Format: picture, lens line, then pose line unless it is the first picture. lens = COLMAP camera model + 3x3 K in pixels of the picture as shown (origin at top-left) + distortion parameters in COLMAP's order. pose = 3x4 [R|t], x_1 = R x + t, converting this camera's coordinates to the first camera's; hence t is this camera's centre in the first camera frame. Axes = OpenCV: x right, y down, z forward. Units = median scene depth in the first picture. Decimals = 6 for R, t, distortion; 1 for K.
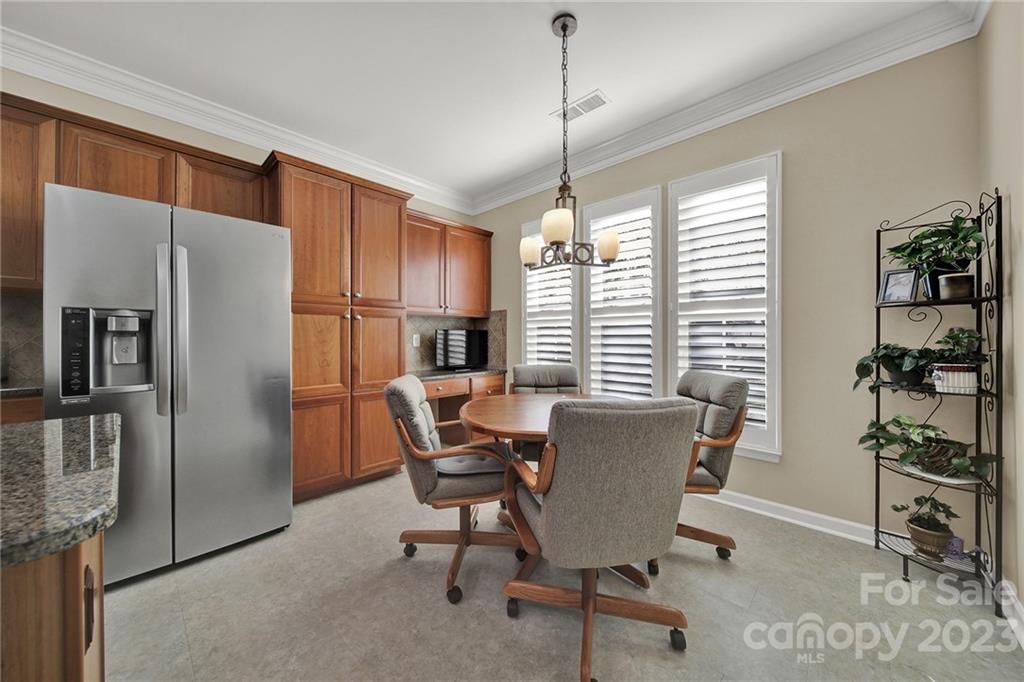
lens RADIAL K [[367.0, 0, 509.6], [0, 367.0, 334.2], [0, 0, 1]] dist [-0.000689, -0.000082]
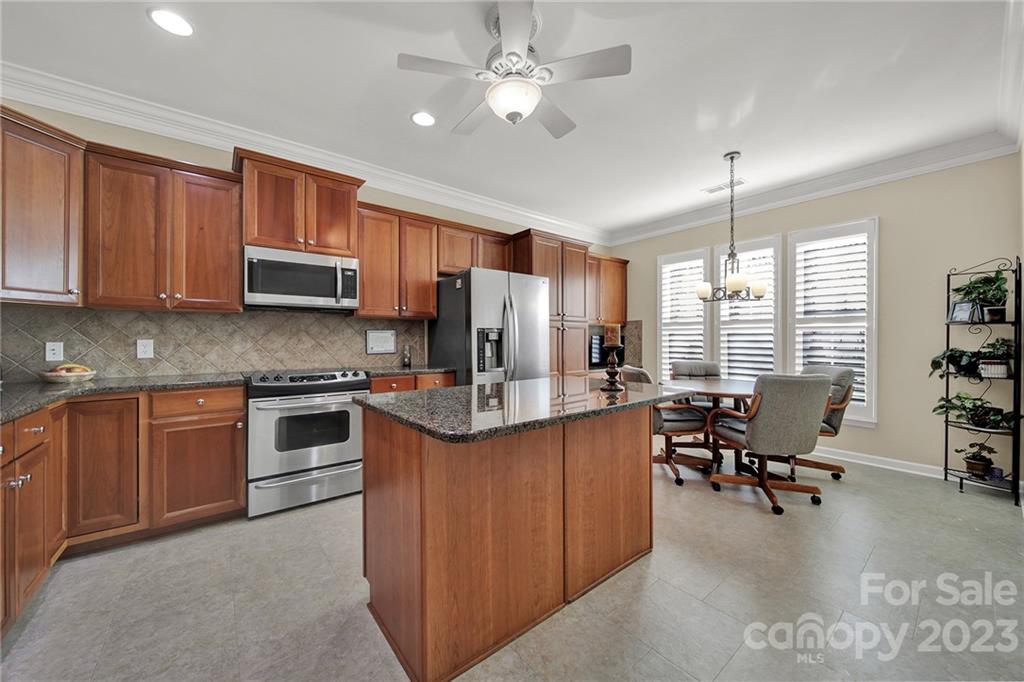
lens RADIAL K [[372.2, 0, 514.5], [0, 372.2, 338.8], [0, 0, 1]] dist [-0.000277, -0.000146]
pose [[0.990675, 0.000392, -0.136247, -0.592132], [0.000866, 0.999958, 0.009175, -0.028328], [0.136245, -0.009207, 0.990632, -0.803290]]
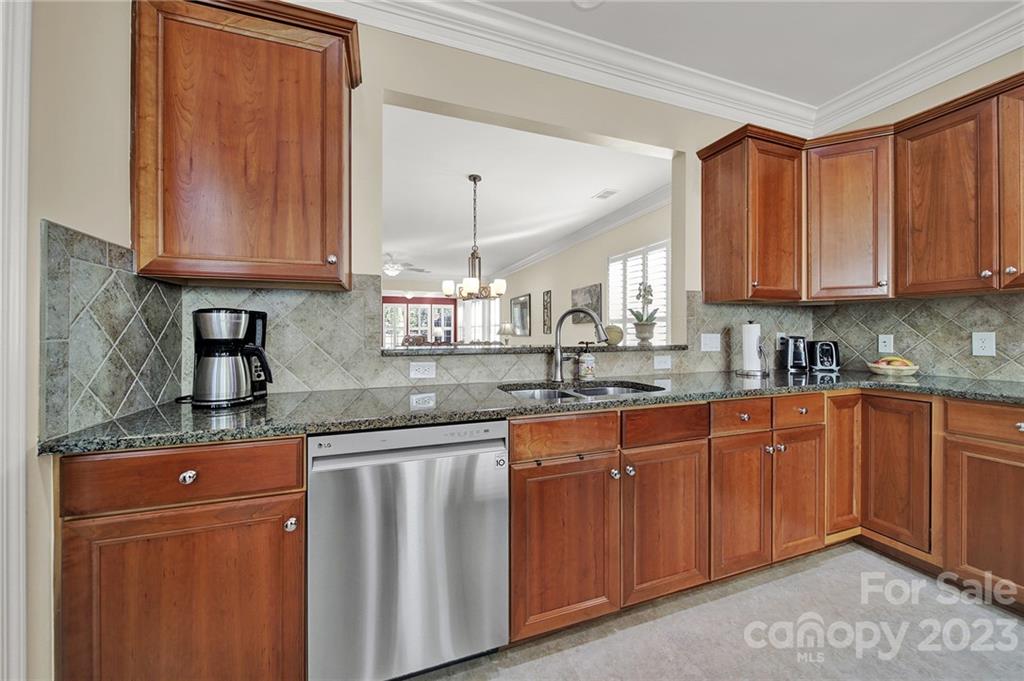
lens RADIAL K [[367.0, 0, 509.6], [0, 367.0, 333.7], [0, 0, 1]] dist [-0.000689, -0.000082]
pose [[-0.448659, 0.003809, -0.893695, -0.584413], [0.010051, 0.999949, -0.000784, -0.022372], [0.893647, -0.009335, -0.448674, -0.383356]]
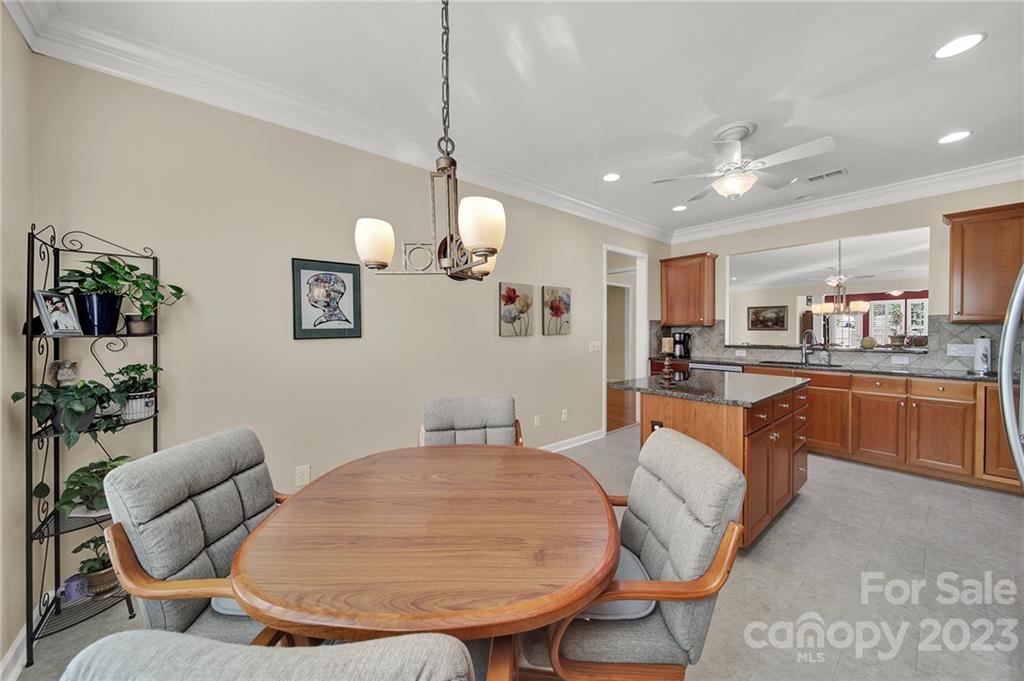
lens RADIAL K [[362.5, 0, 509.4], [0, 362.5, 331.8], [0, 0, 1]] dist [0.000098, 0.000014]
pose [[-0.993025, 0.005396, 0.117784, -0.036070], [0.005123, 0.999983, -0.002628, -0.080580], [-0.117796, -0.002007, -0.993036, 1.628243]]
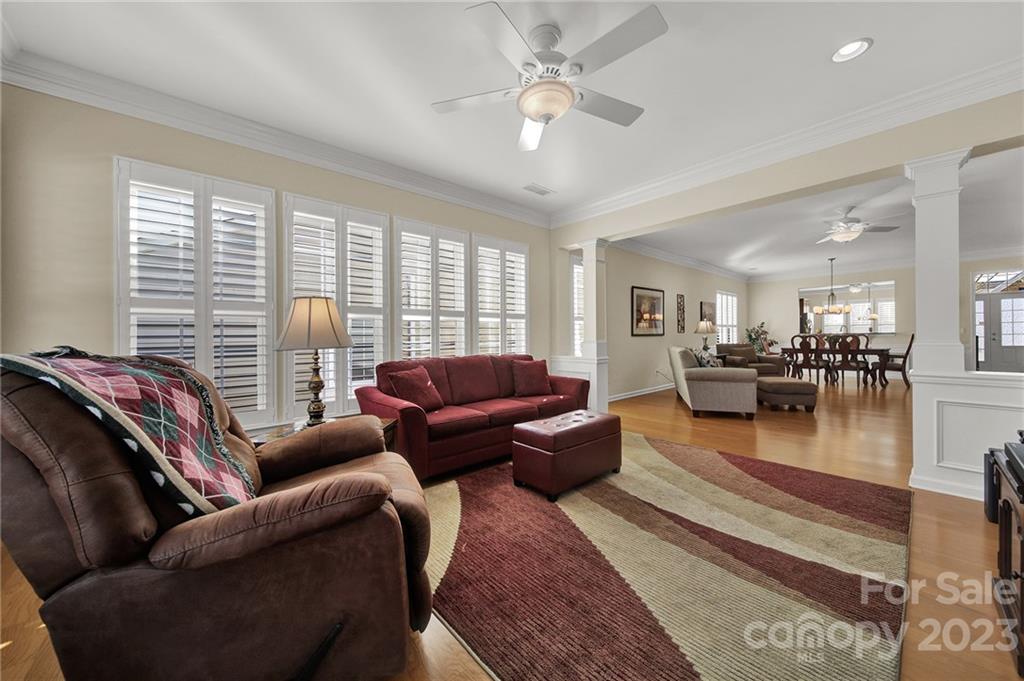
lens RADIAL K [[367.0, 0, 509.6], [0, 367.0, 333.7], [0, 0, 1]] dist [-0.000689, -0.000082]
pose [[0.996584, -0.002874, -0.082540, -5.485660], [0.003489, 0.999967, 0.007314, -0.046533], [0.082517, -0.007577, 0.996561, -5.812035]]
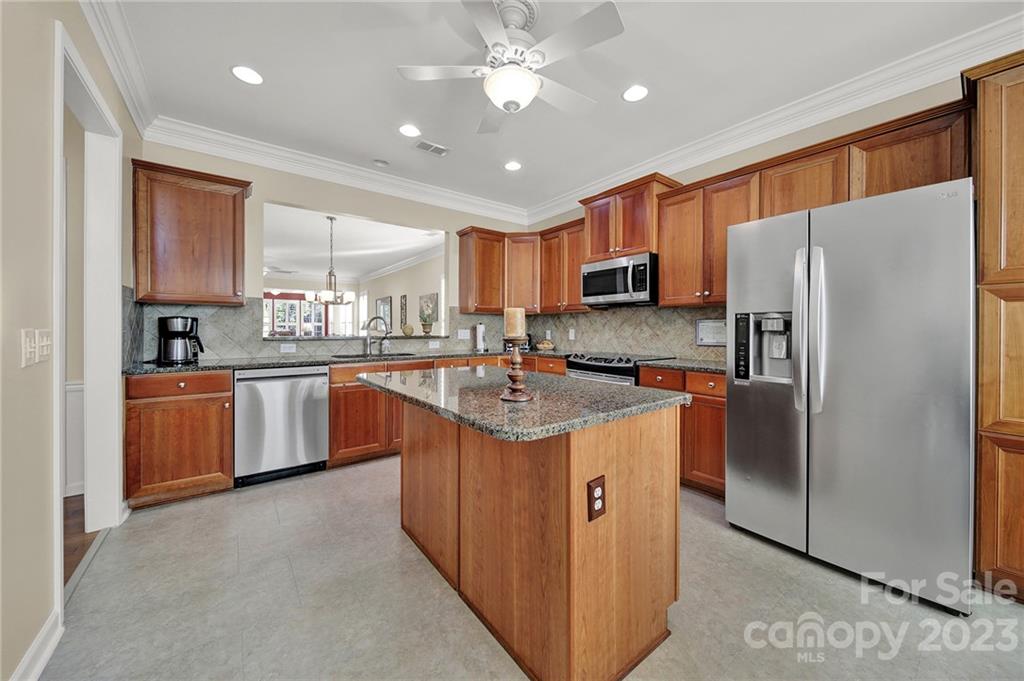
lens RADIAL K [[362.5, 0, 509.4], [0, 362.5, 331.8], [0, 0, 1]] dist [0.000098, 0.000014]
pose [[-0.155871, 0.008647, -0.987740, 0.212159], [0.006713, 0.999948, 0.007694, -0.017984], [0.987755, -0.005432, -0.155921, 0.302702]]
